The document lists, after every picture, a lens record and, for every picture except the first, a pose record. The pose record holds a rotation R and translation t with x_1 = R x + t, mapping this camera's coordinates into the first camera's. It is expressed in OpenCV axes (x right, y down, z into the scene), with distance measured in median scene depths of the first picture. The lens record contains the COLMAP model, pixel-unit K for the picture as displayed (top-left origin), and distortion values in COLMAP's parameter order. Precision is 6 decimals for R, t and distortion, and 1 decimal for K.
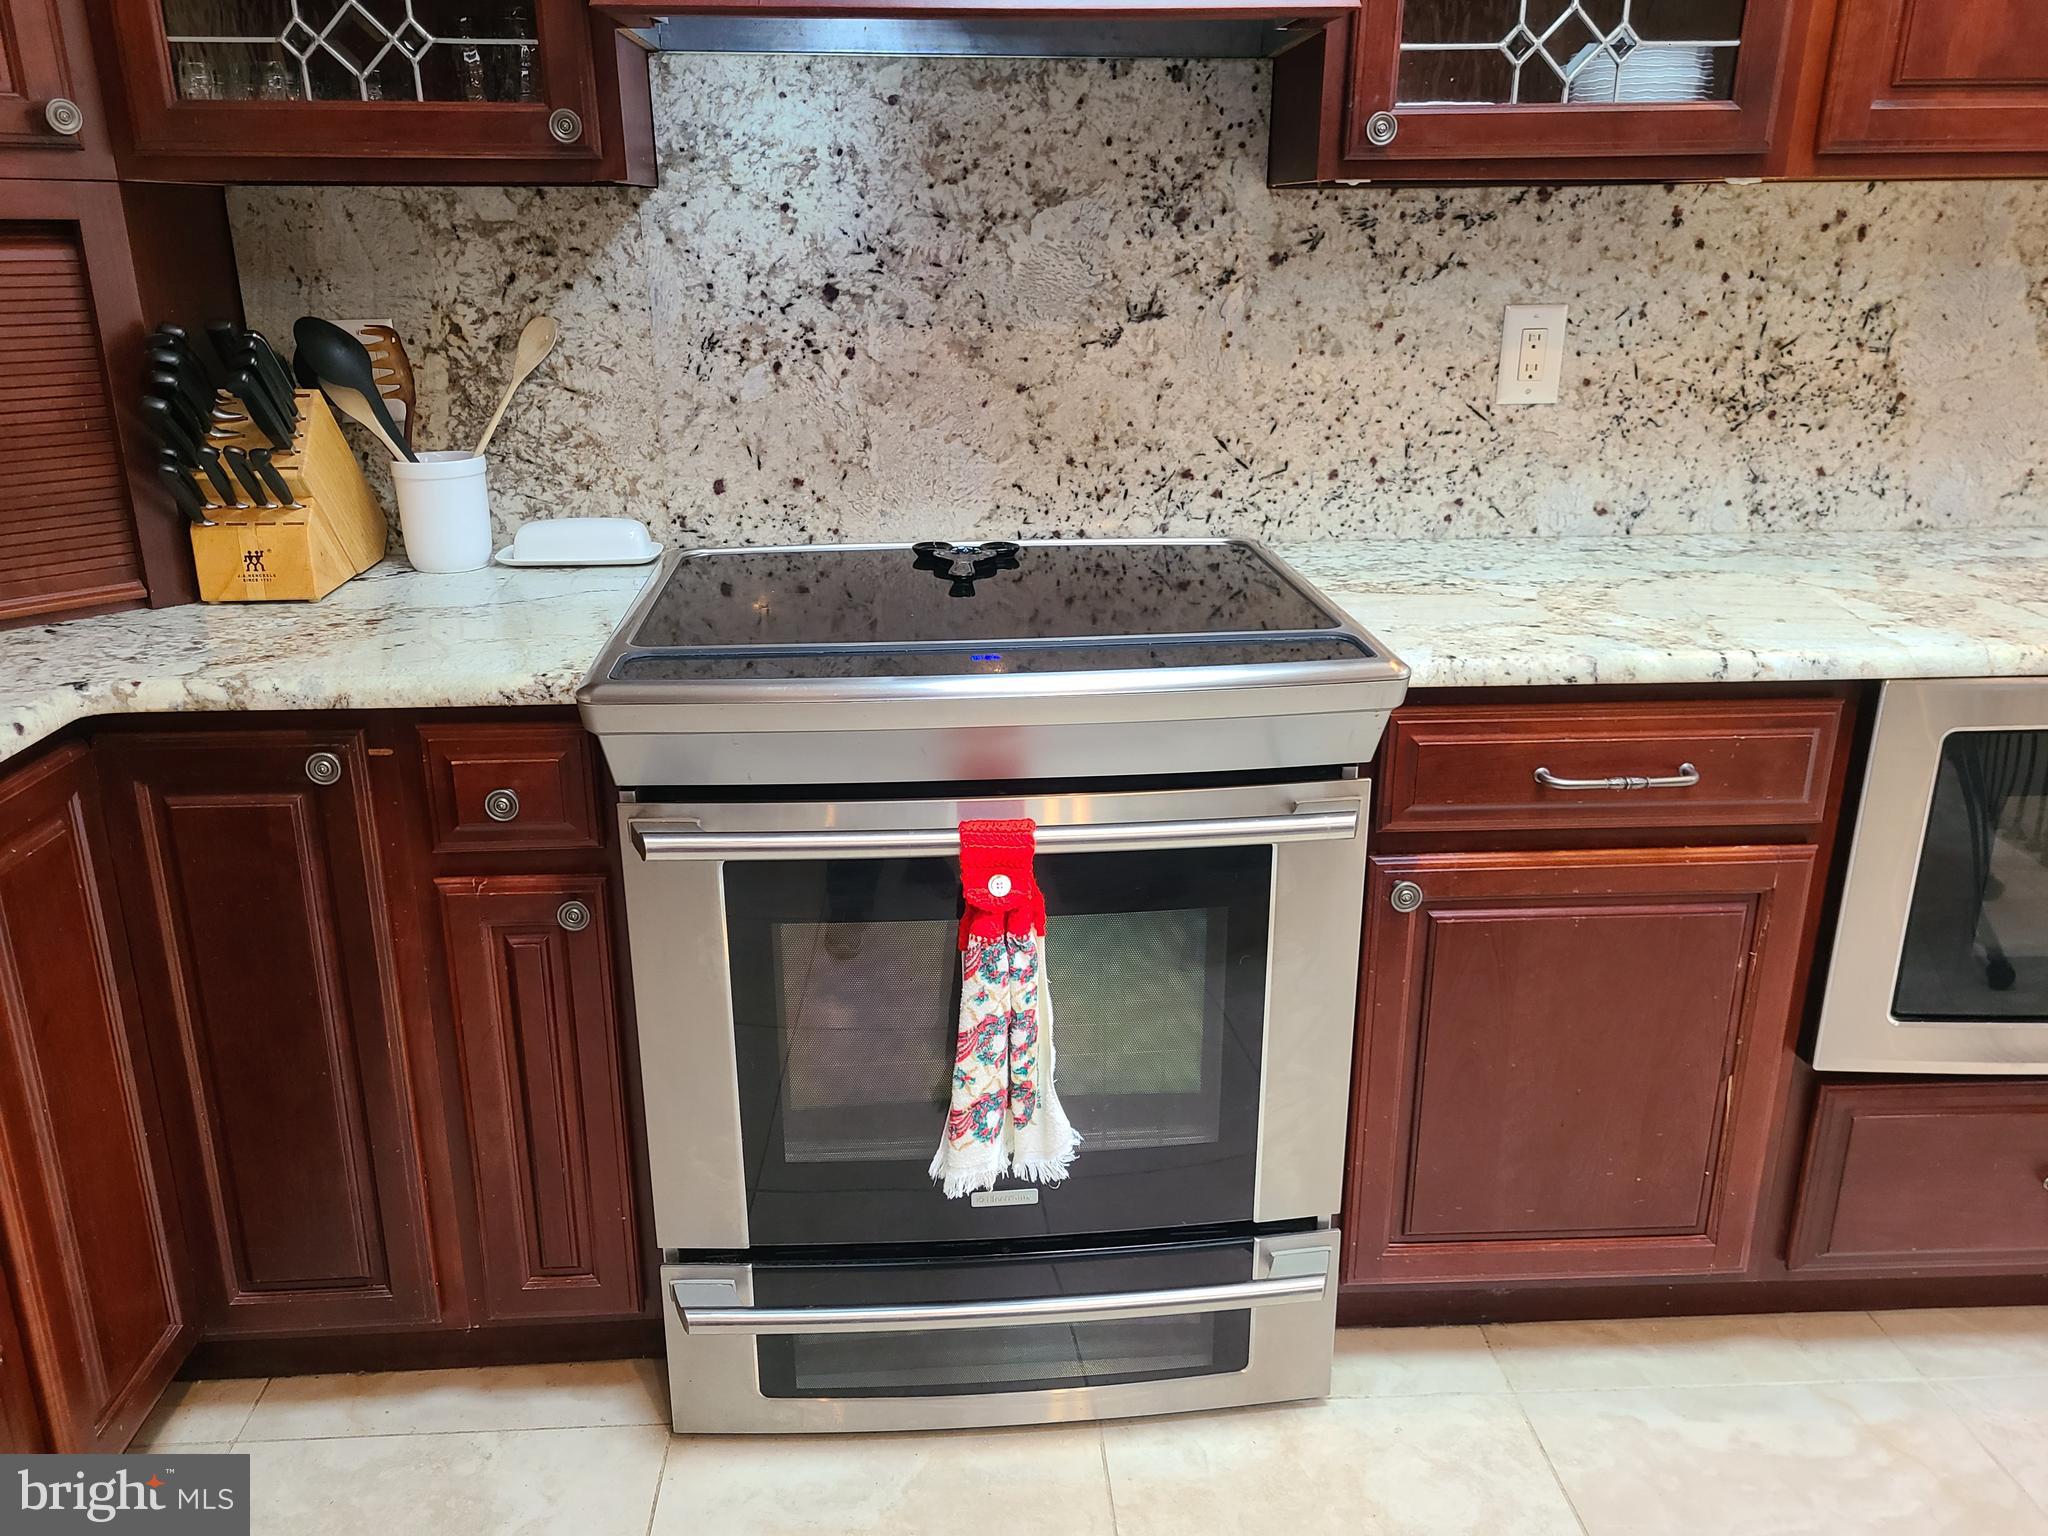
lens RADIAL K [[1532.3, 0, 1017.7], [0, 1532.3, 756.6], [0, 0, 1]] dist [0.057215, -0.039861]
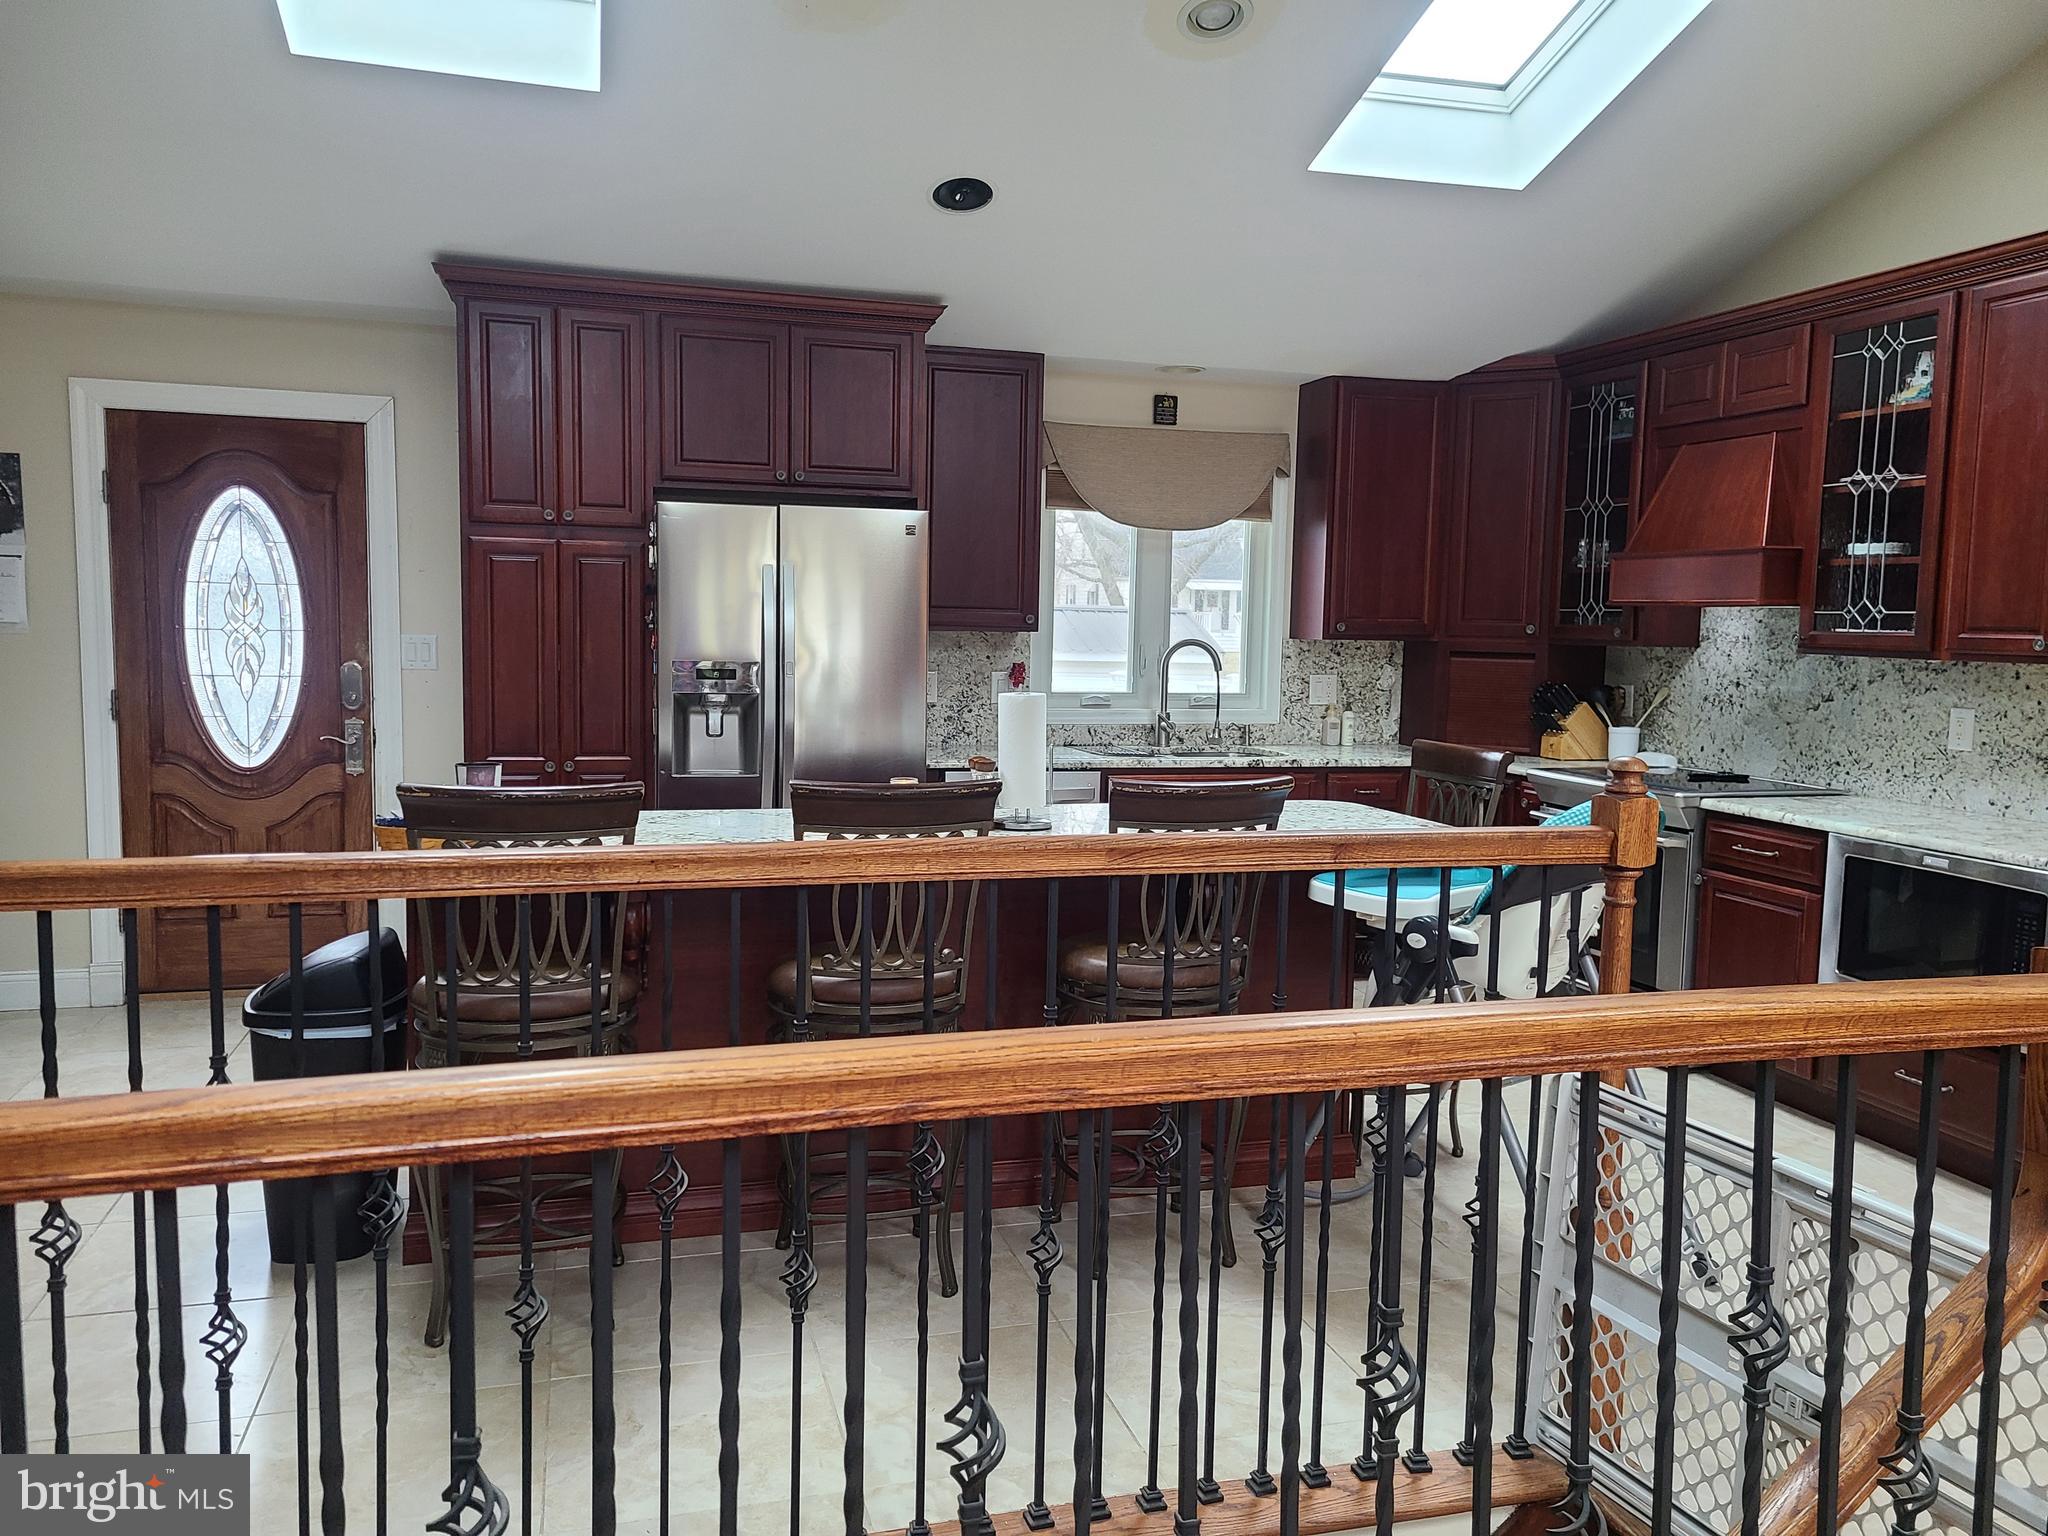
lens RADIAL K [[1532.3, 0, 1007.6], [0, 1532.3, 762.6], [0, 0, 1]] dist [0.057215, -0.039861]
pose [[0.221887, 0.105562, -0.969341, 2.262539], [-0.340191, 0.940037, 0.024500, 0.207773], [0.913803, 0.324325, 0.244494, -0.826345]]
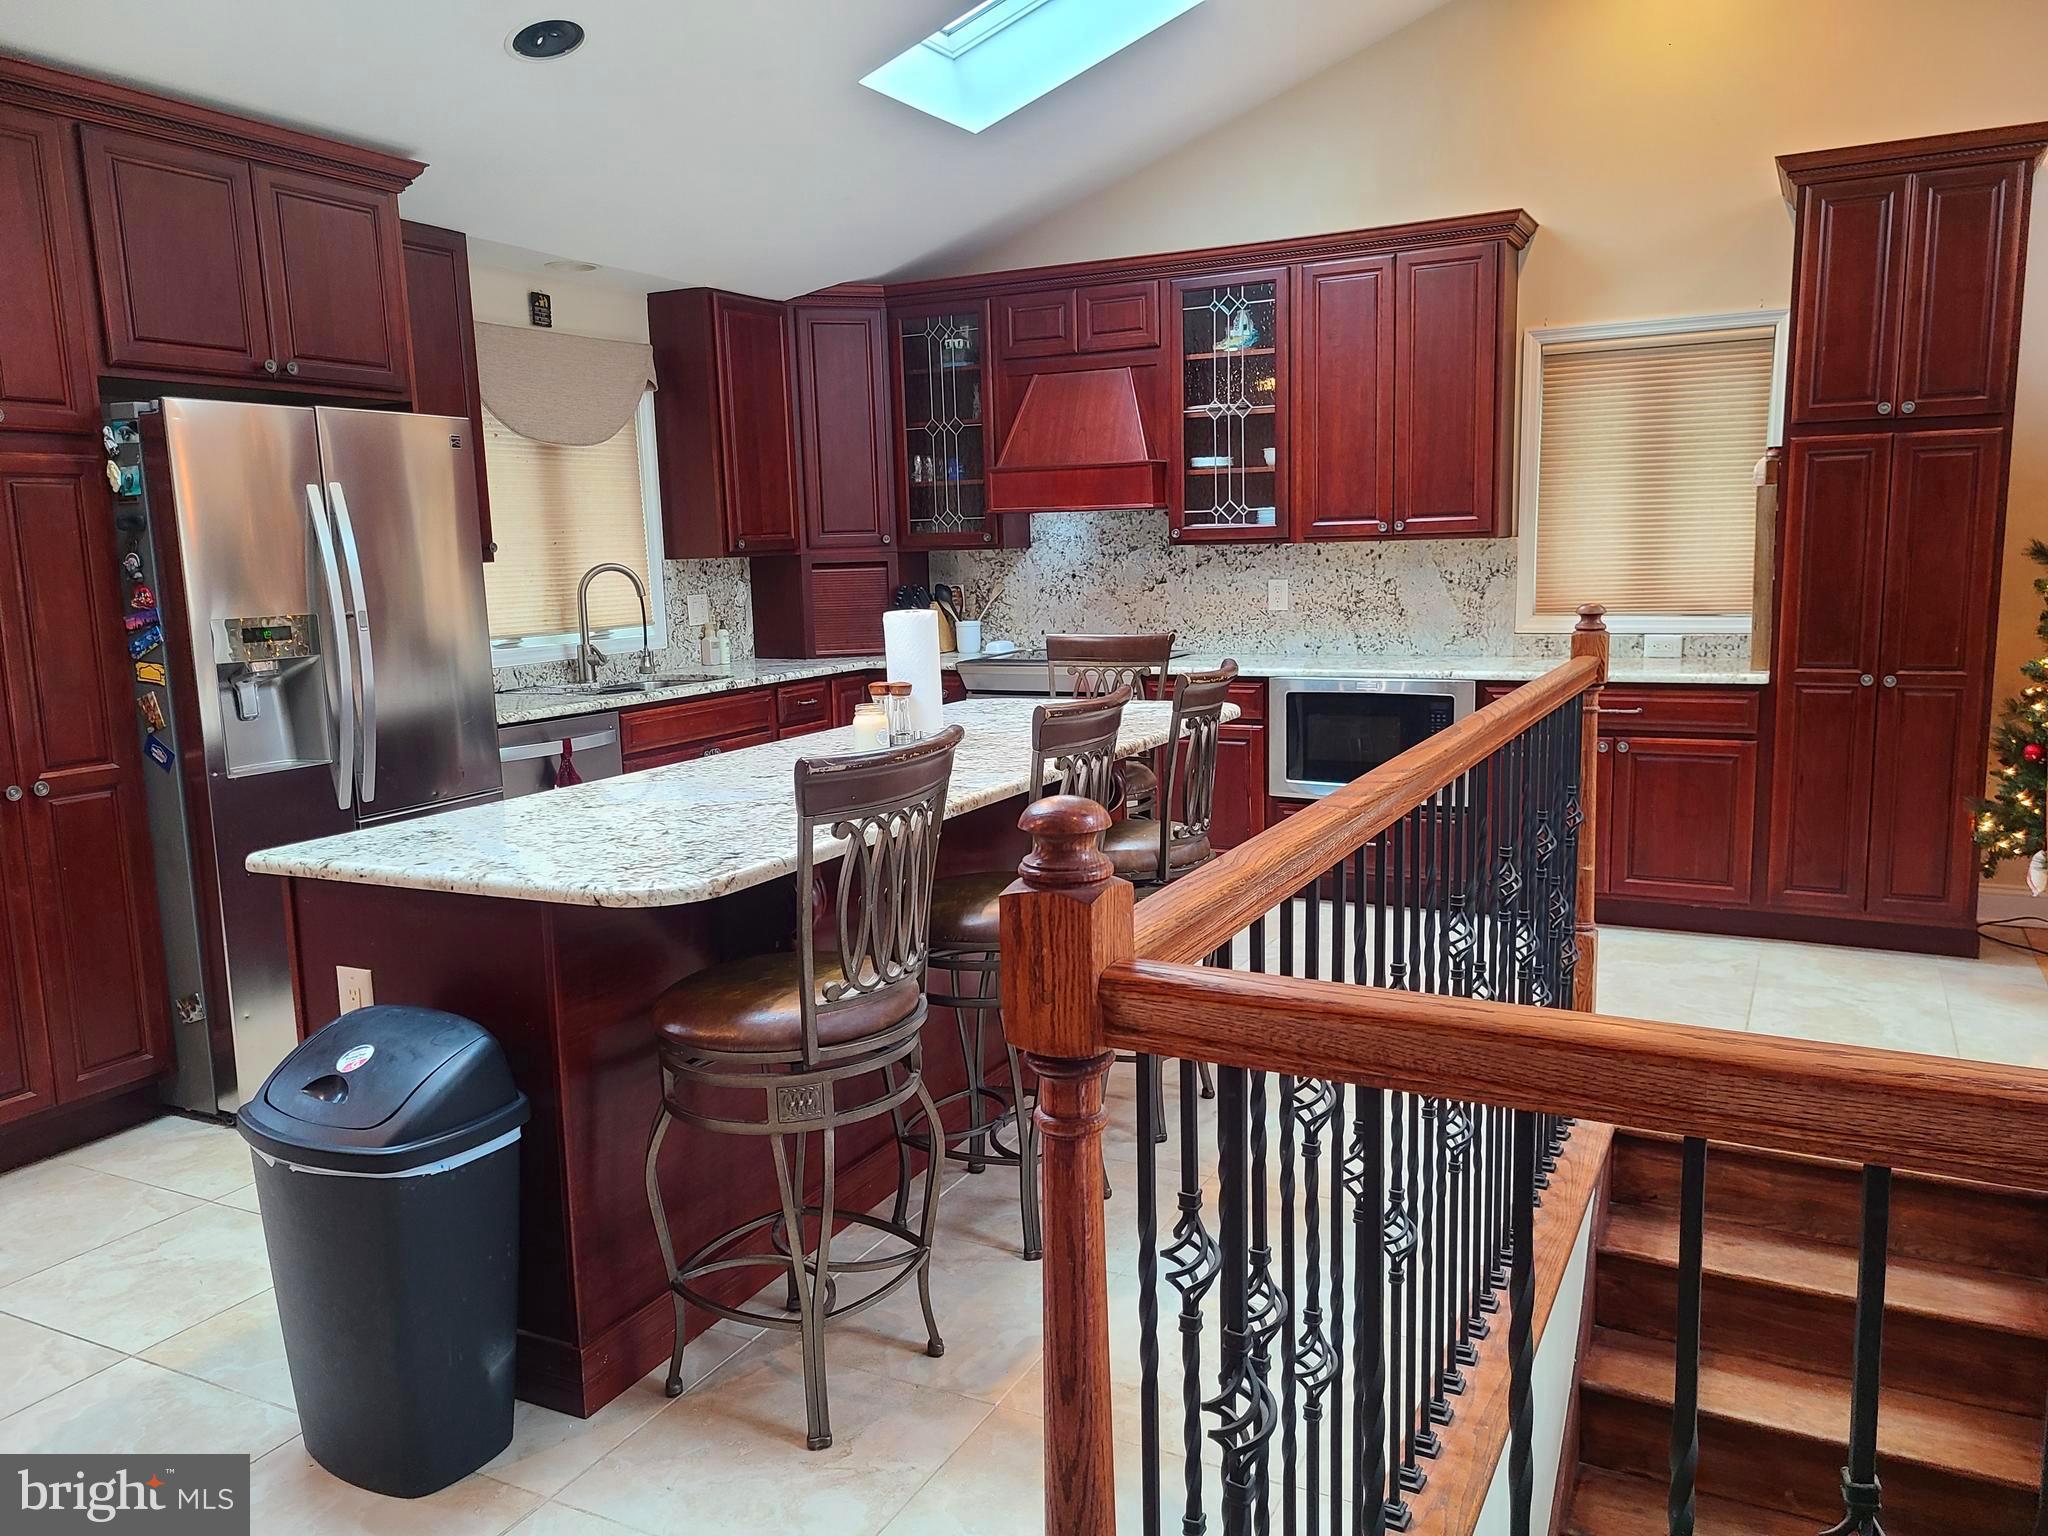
lens RADIAL K [[1532.3, 0, 1020.6], [0, 1532.3, 768.2], [0, 0, 1]] dist [0.057215, -0.039861]
pose [[0.865019, 0.057680, -0.498412, 1.453801], [-0.143269, 0.980407, -0.135191, 0.575337], [0.480849, 0.188350, 0.856335, -1.831538]]
